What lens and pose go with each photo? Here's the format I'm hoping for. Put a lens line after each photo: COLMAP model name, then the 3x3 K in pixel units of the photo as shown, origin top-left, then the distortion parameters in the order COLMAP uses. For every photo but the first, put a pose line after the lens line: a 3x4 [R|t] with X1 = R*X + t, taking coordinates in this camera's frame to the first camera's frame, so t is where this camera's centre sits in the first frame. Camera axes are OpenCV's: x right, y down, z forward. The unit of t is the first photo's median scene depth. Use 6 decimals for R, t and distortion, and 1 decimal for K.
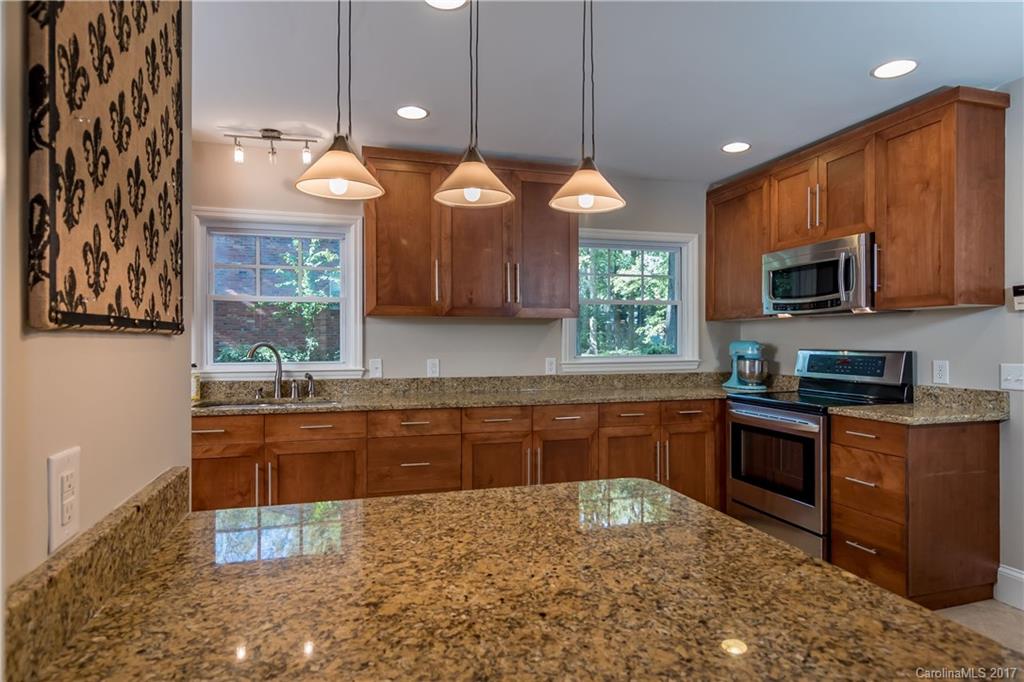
lens RADIAL K [[556.7, 0, 510.8], [0, 556.7, 343.8], [0, 0, 1]] dist [0.000927, 0.000095]
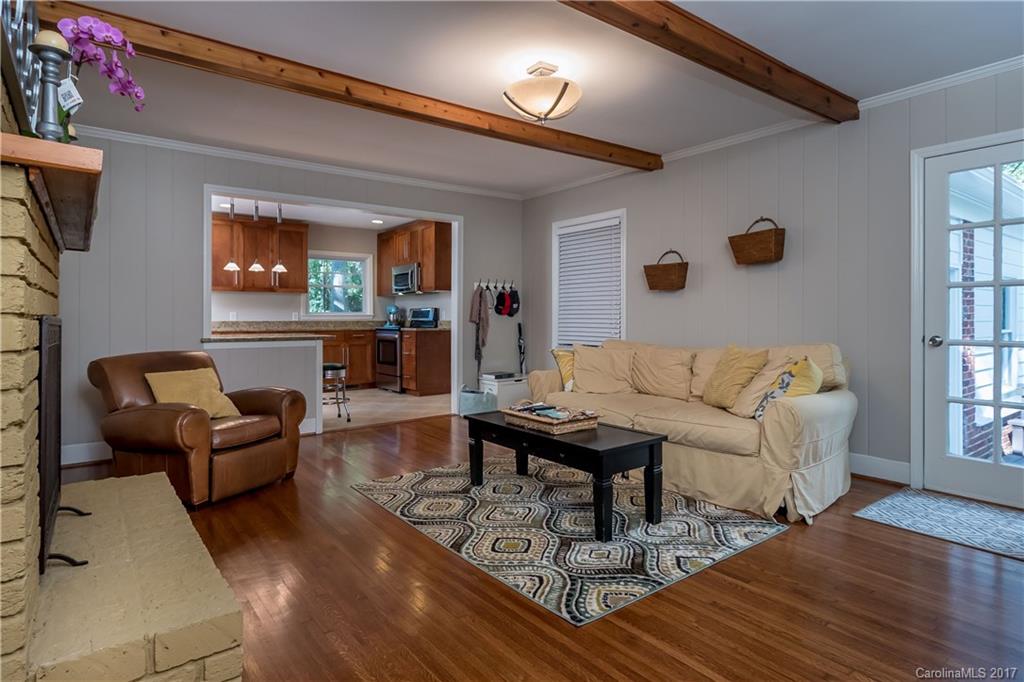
lens RADIAL K [[556.7, 0, 502.6], [0, 556.7, 322.2], [0, 0, 1]] dist [0.000927, 0.000095]
pose [[0.935507, -0.000309, 0.353309, 0.071806], [0.000884, 0.999999, -0.001468, 0.076103], [-0.353308, 0.001686, 0.935505, -1.413253]]
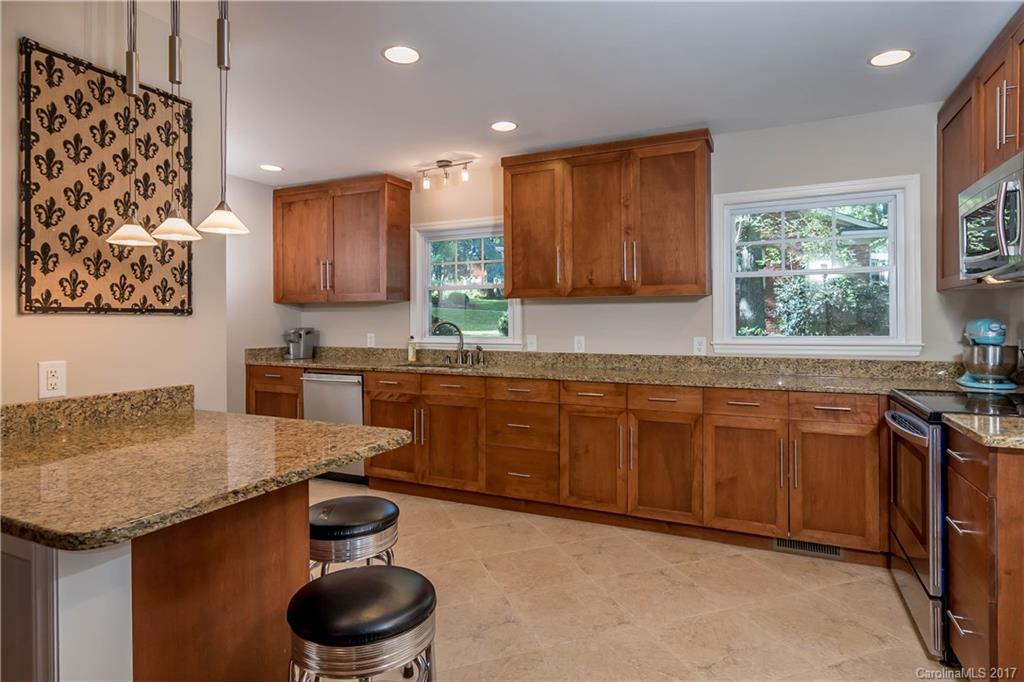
lens RADIAL K [[556.7, 0, 506.7], [0, 556.7, 323.6], [0, 0, 1]] dist [0.000927, 0.000095]
pose [[0.745502, 0.001642, -0.666502, 0.531943], [-0.002199, 0.999998, 0.000005, 0.003527], [0.666500, 0.001462, 0.745504, 0.106746]]
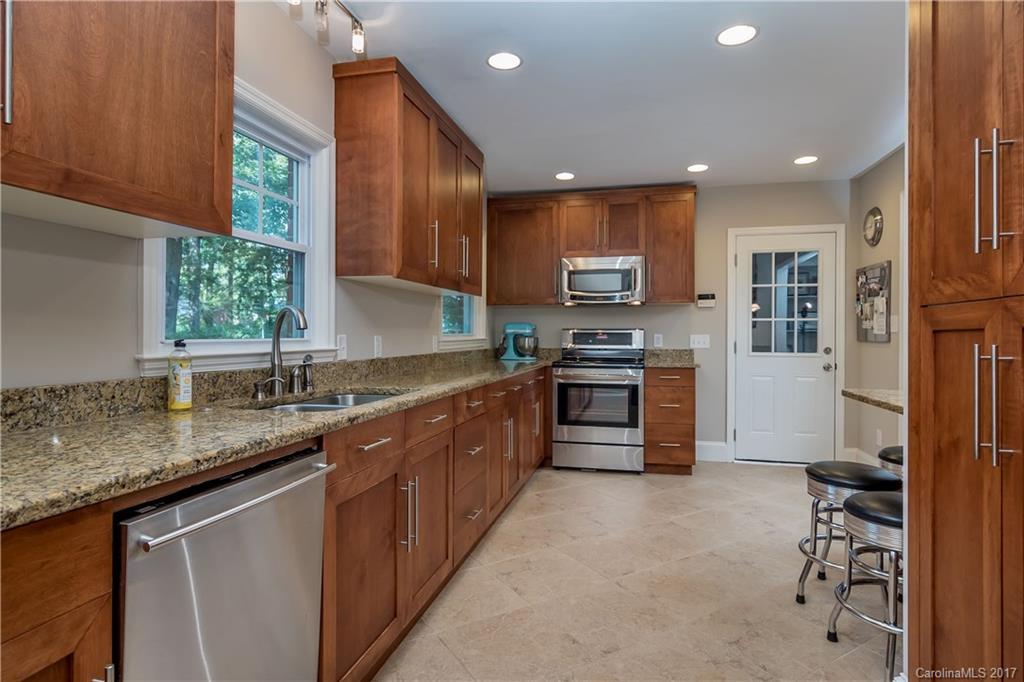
lens RADIAL K [[556.7, 0, 508.7], [0, 556.7, 331.6], [0, 0, 1]] dist [0.000927, 0.000095]
pose [[0.499630, 0.006253, 0.866216, -0.843266], [0.001151, 0.999968, -0.007883, 0.030938], [-0.866238, 0.004935, 0.499607, 0.464687]]
